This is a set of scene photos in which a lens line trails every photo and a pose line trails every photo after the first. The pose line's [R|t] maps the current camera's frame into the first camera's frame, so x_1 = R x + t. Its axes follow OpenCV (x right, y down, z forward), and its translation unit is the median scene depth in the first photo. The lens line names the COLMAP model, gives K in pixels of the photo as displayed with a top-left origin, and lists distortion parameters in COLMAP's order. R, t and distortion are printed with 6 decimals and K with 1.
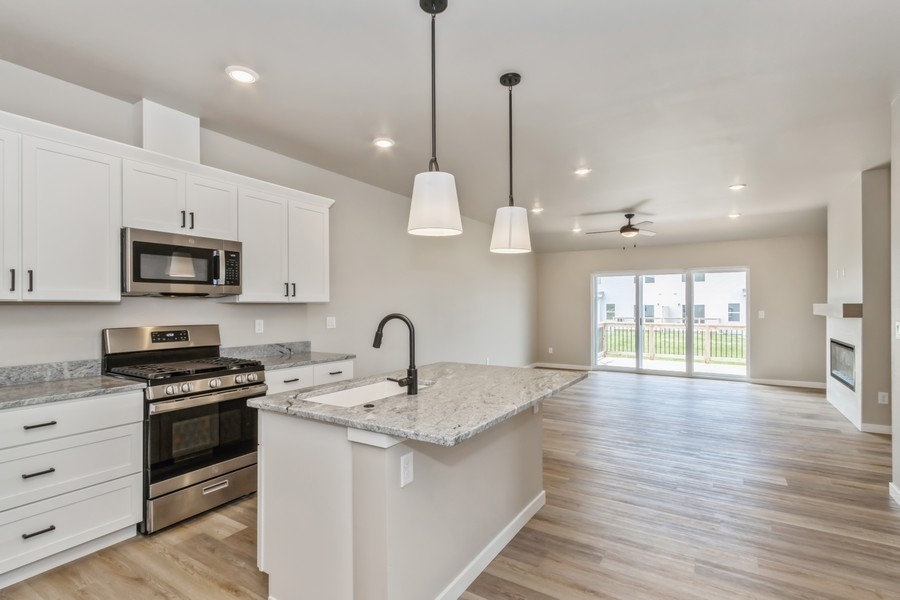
lens RADIAL K [[434.7, 0, 446.4], [0, 434.7, 303.4], [0, 0, 1]] dist [0.009643, -0.001983]
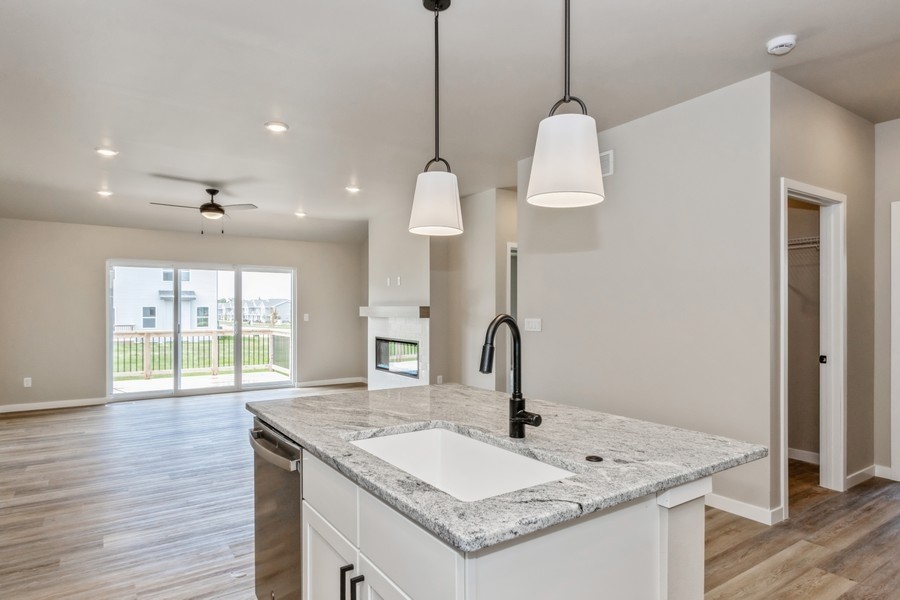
lens RADIAL K [[525.8, 0, 440.5], [0, 525.8, 305.9], [0, 0, 1]] dist [0.004280, -0.000861]
pose [[0.399893, 0.008075, 0.916526, -0.260517], [-0.005757, 0.999964, -0.006298, 0.005285], [-0.916544, -0.002758, 0.399925, 0.241896]]
